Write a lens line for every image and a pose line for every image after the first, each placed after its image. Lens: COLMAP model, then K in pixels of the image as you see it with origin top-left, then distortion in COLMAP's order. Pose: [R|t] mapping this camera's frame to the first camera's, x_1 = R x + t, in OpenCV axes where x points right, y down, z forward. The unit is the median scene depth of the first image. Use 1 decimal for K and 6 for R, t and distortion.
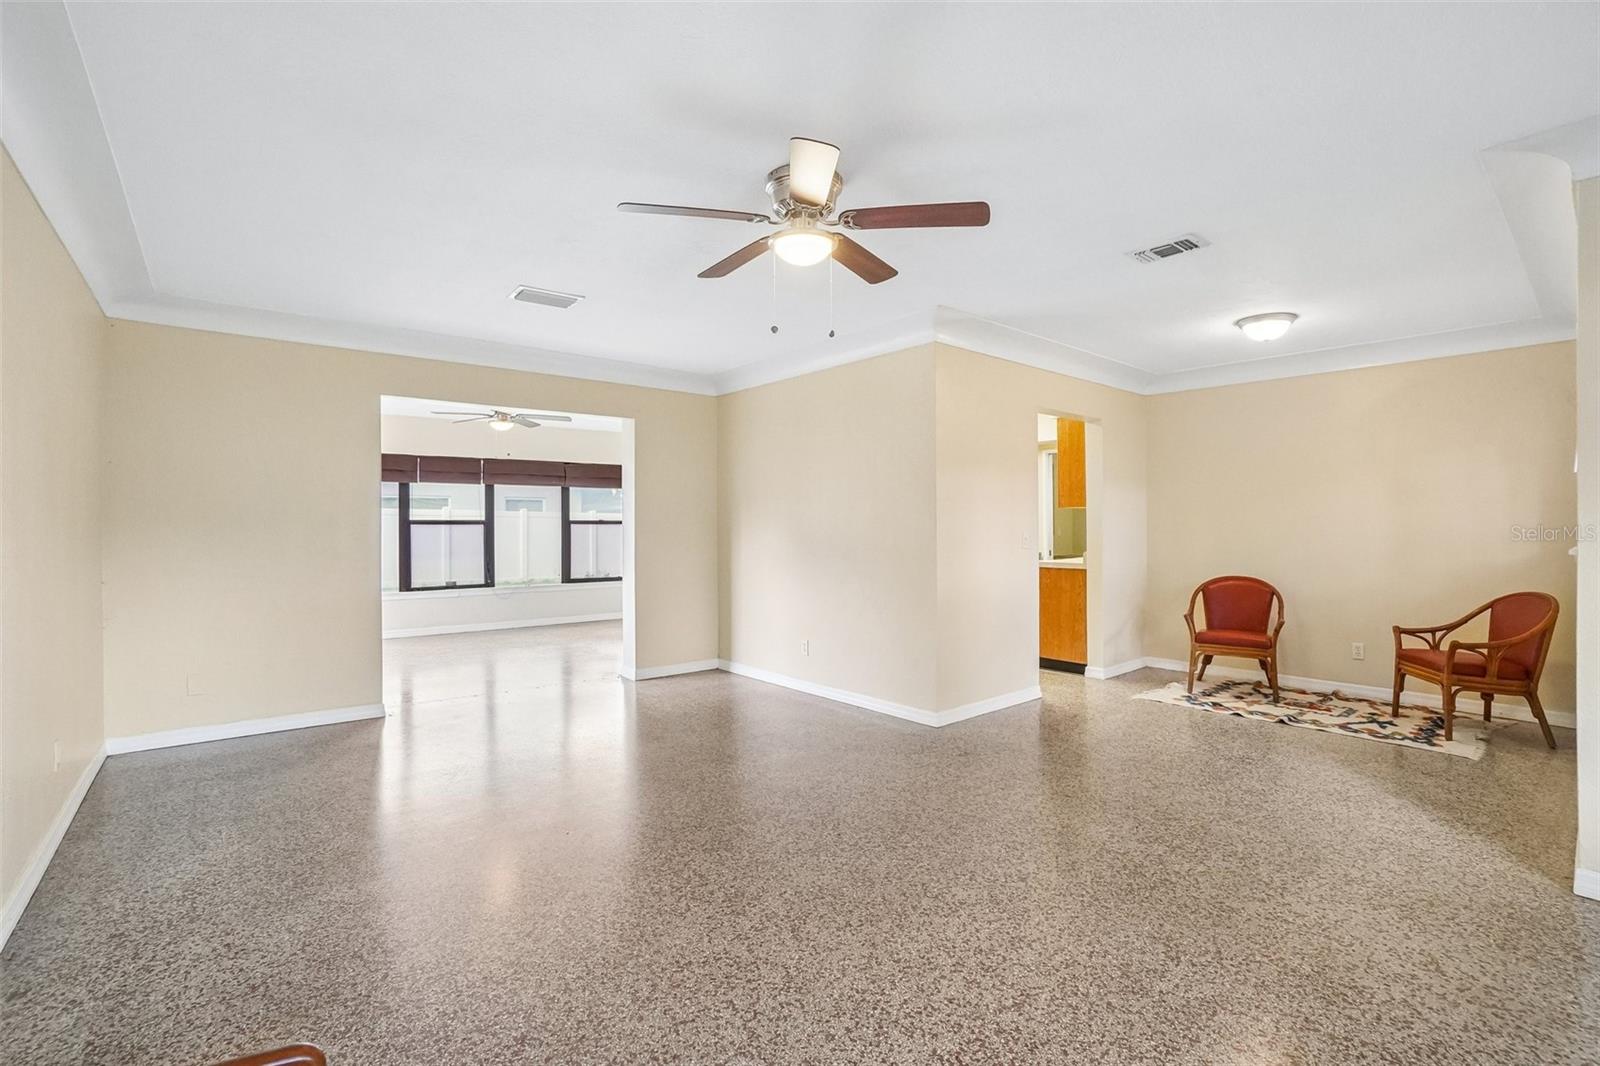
lens RADIAL K [[722.8, 0, 801.1], [0, 722.8, 526.9], [0, 0, 1]] dist [-0.047947, 0.014409]
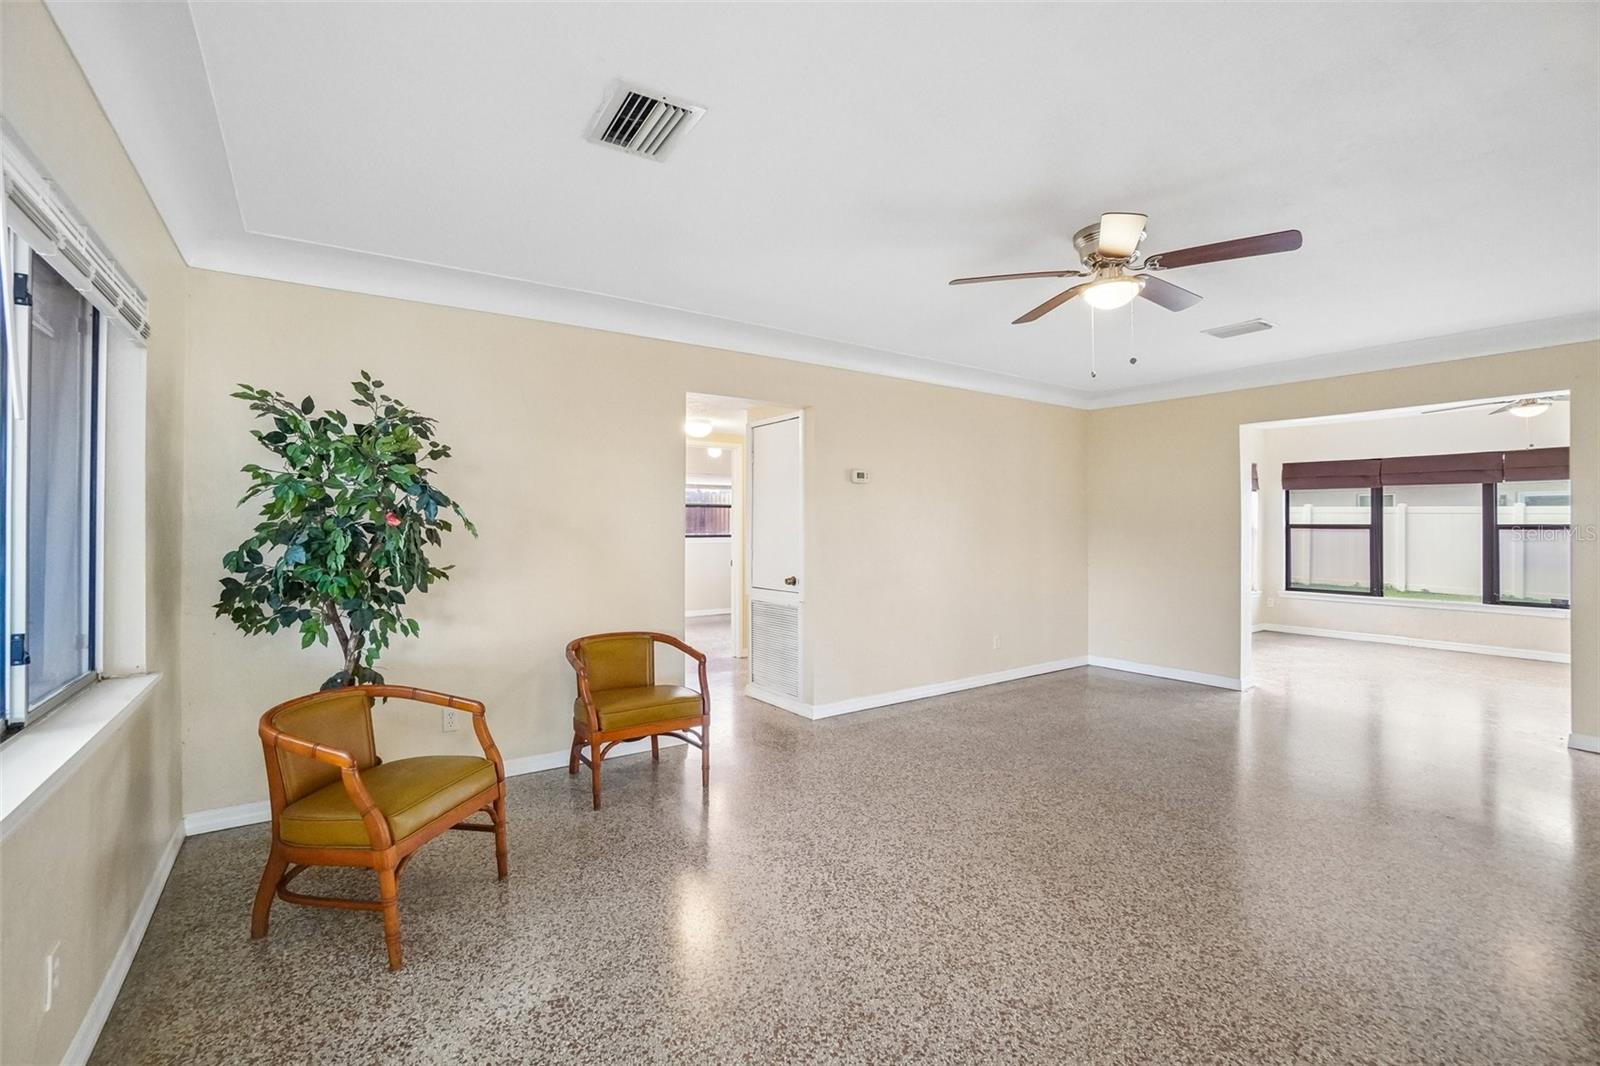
lens RADIAL K [[682.0, 0, 789.5], [0, 682.0, 529.9], [0, 0, 1]] dist [-0.043142, 0.000185]
pose [[-0.089221, 0.001163, -0.996011, 0.584105], [0.003302, 0.999994, 0.000871, -0.010652], [0.996006, -0.003211, -0.089224, 0.316858]]
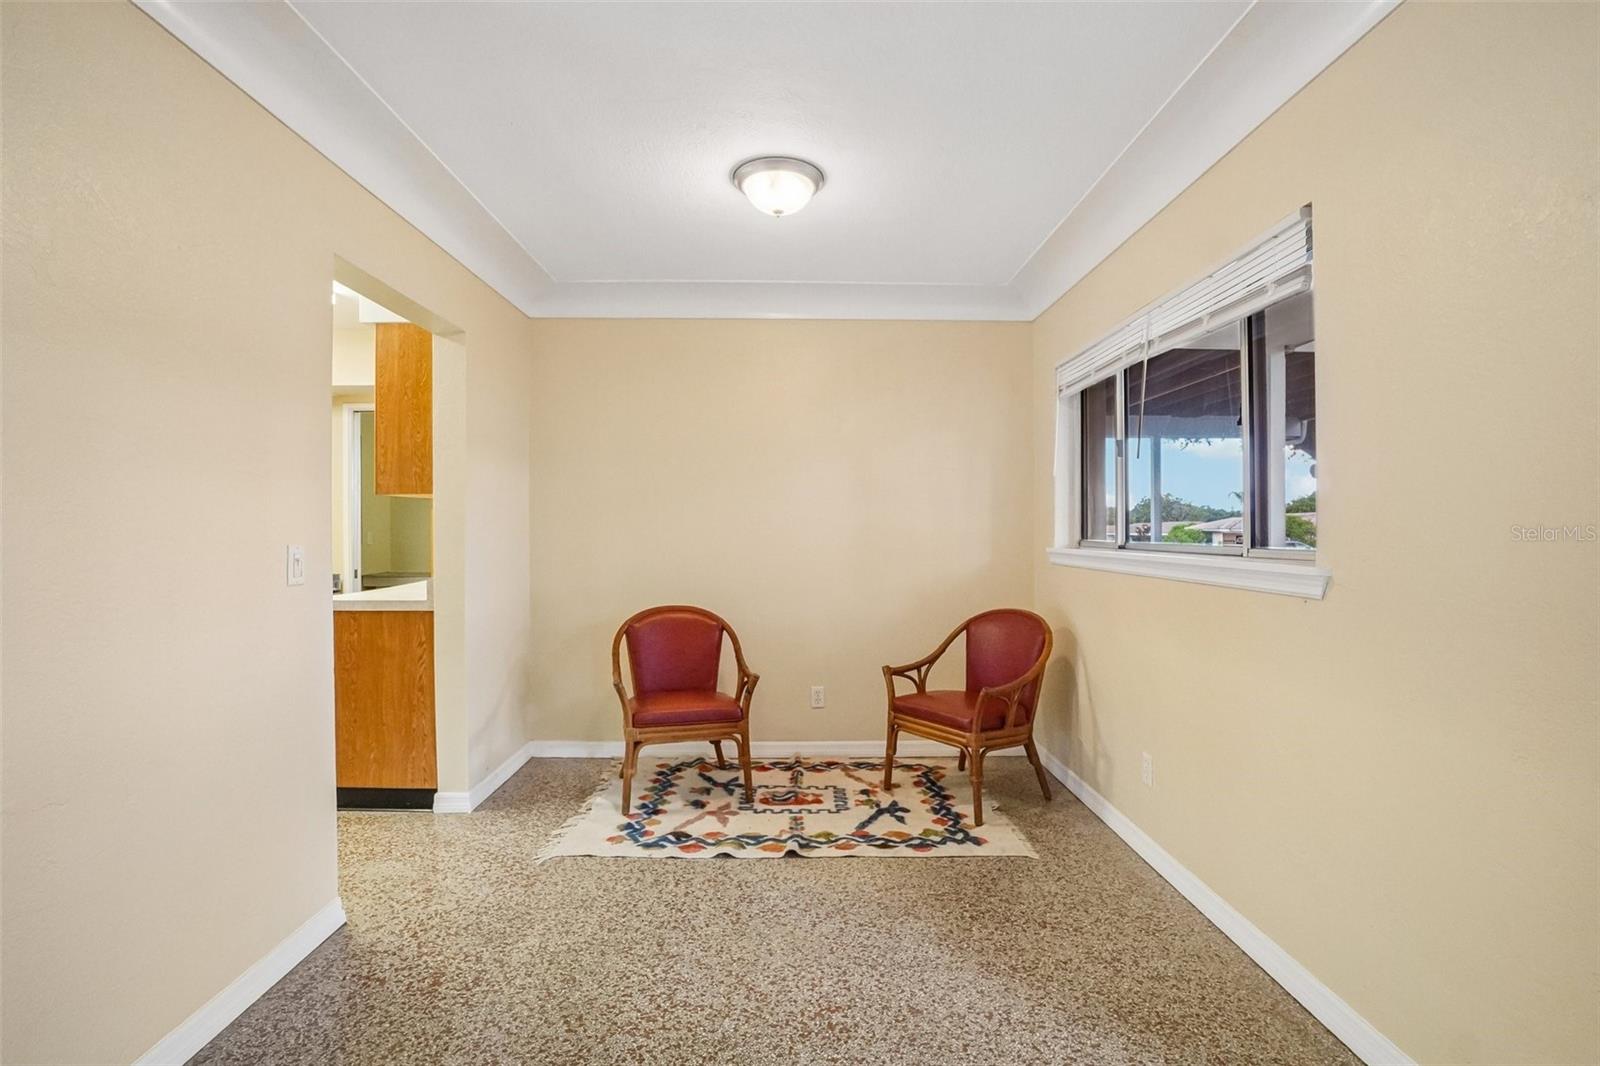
lens RADIAL K [[722.8, 0, 801.1], [0, 722.8, 526.9], [0, 0, 1]] dist [-0.047947, 0.014409]
pose [[0.623102, 0.003321, 0.782134, 0.176881], [0.001350, 0.999985, -0.005321, -0.000094], [-0.782140, 0.004371, 0.623088, 0.526994]]
